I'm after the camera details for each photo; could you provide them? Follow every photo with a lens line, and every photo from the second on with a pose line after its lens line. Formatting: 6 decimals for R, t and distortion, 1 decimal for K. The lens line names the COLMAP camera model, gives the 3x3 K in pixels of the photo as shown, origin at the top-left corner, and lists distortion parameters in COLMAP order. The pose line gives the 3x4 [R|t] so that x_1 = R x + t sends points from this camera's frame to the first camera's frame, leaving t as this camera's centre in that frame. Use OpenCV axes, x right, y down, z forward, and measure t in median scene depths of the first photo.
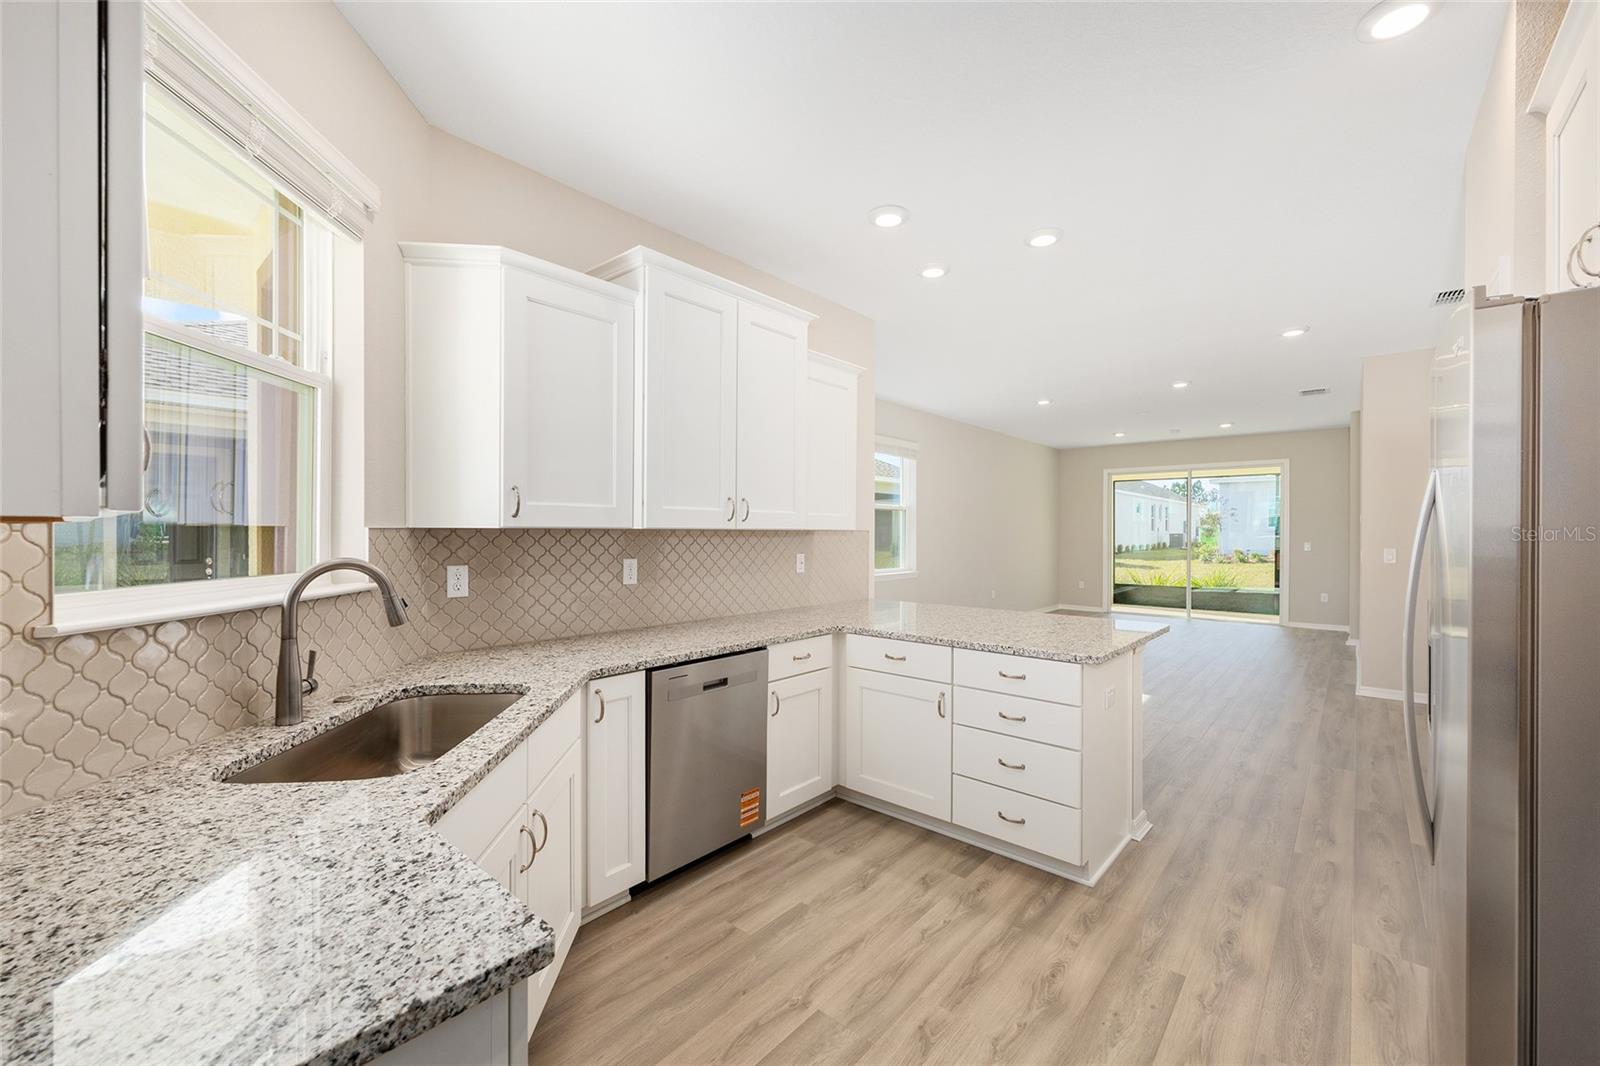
lens RADIAL K [[642.3, 0, 801.7], [0, 642.3, 534.2], [0, 0, 1]] dist [0.000030, 0.000548]
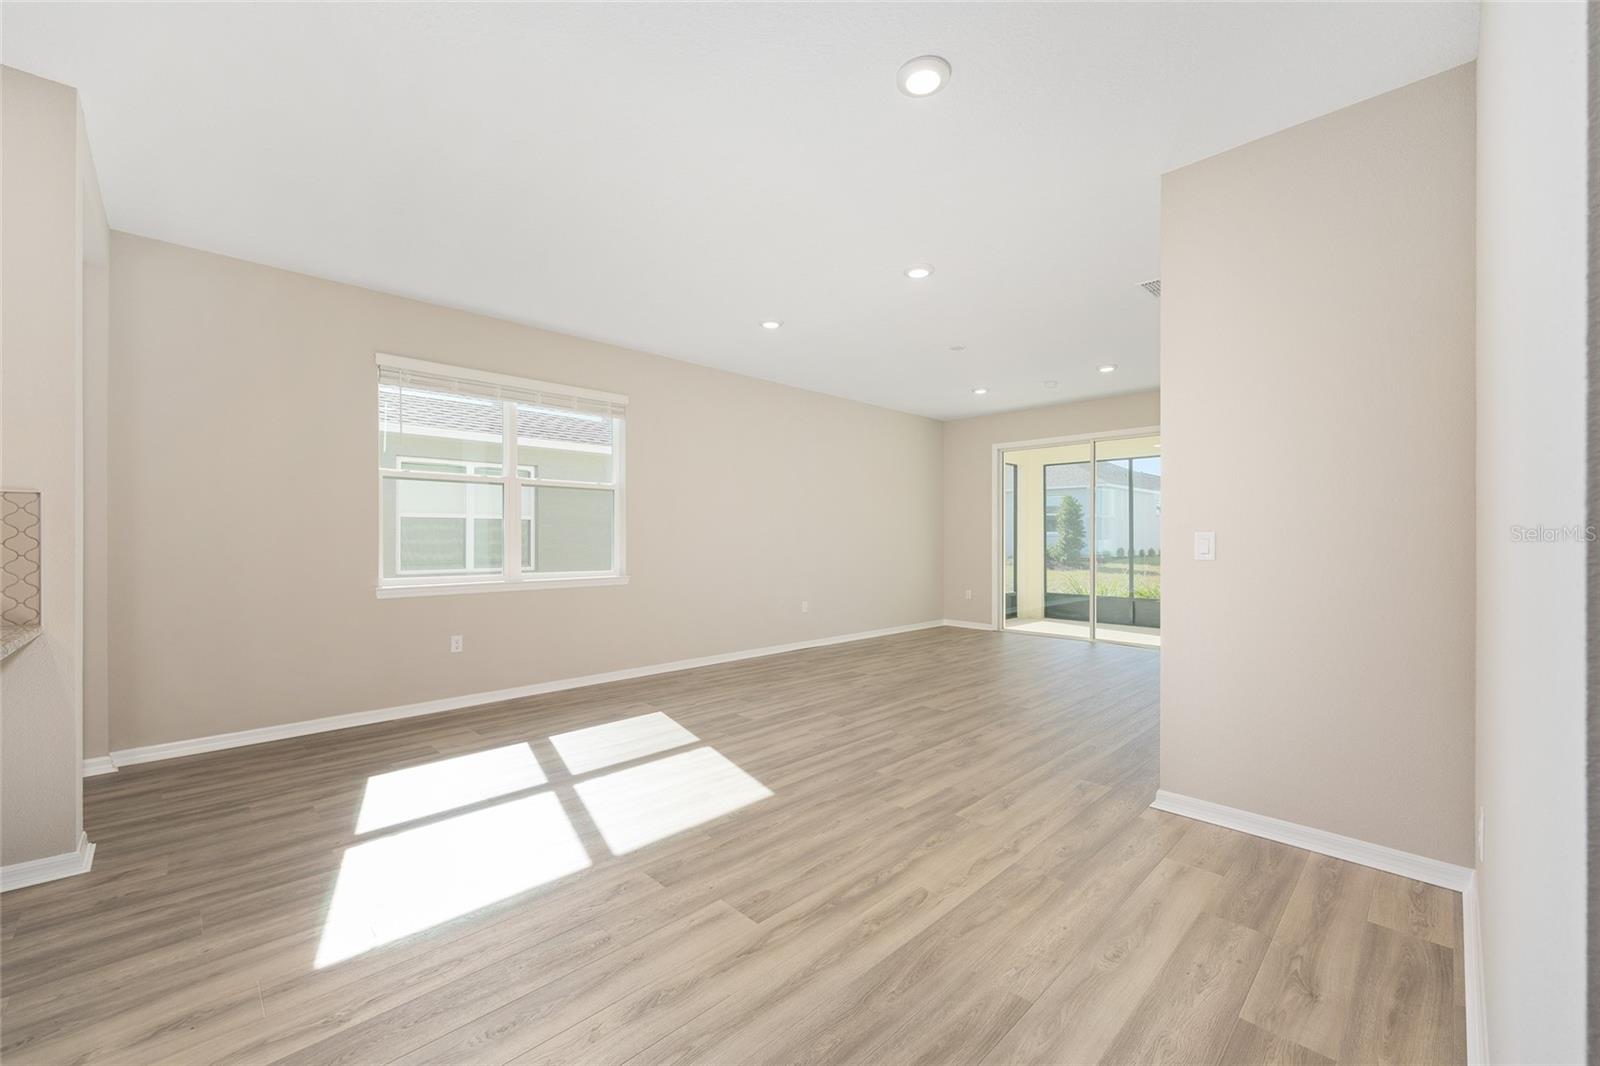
lens RADIAL K [[641.0, 0, 798.6], [0, 641.0, 535.7], [0, 0, 1]] dist [-0.000900, 0.000232]
pose [[0.996677, -0.002407, -0.081417, 0.243916], [0.001749, 0.999965, -0.008160, 0.011540], [0.081433, 0.007990, 0.996647, 0.175448]]
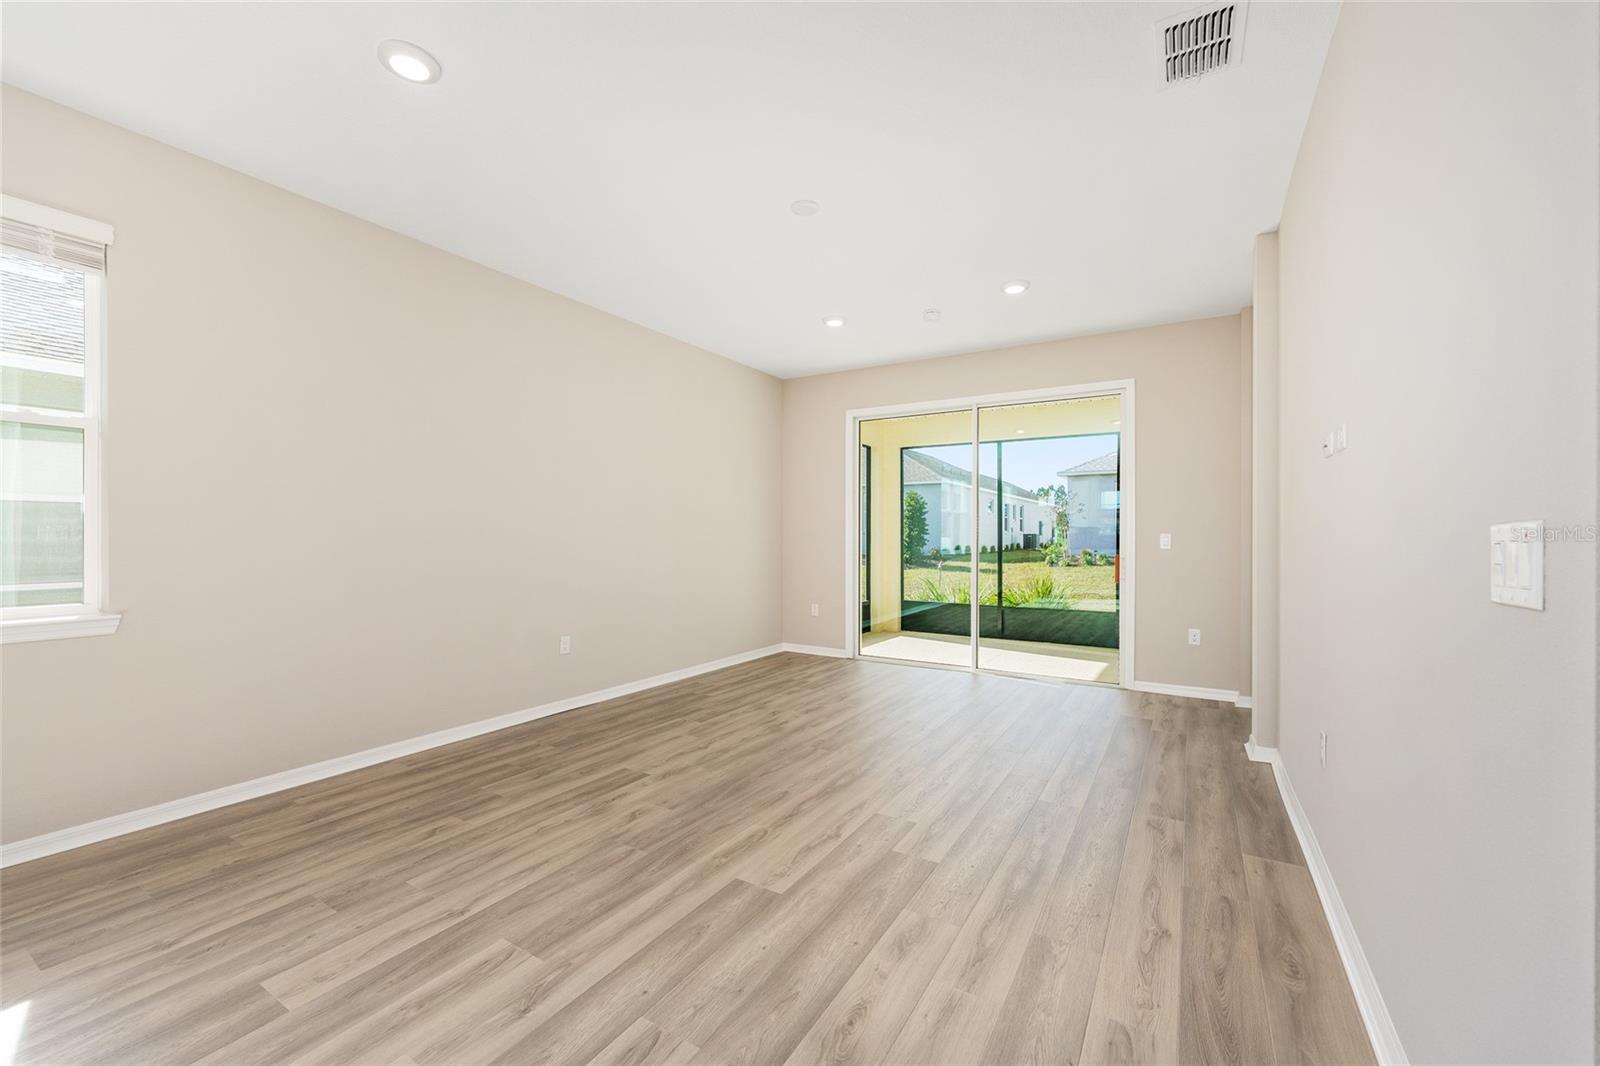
lens RADIAL K [[641.0, 0, 798.6], [0, 641.0, 535.7], [0, 0, 1]] dist [-0.000900, 0.000232]
pose [[0.986983, -0.001147, 0.160822, 0.271000], [0.001688, 0.999993, -0.003227, 0.011095], [-0.160817, 0.003456, 0.986978, 0.353897]]
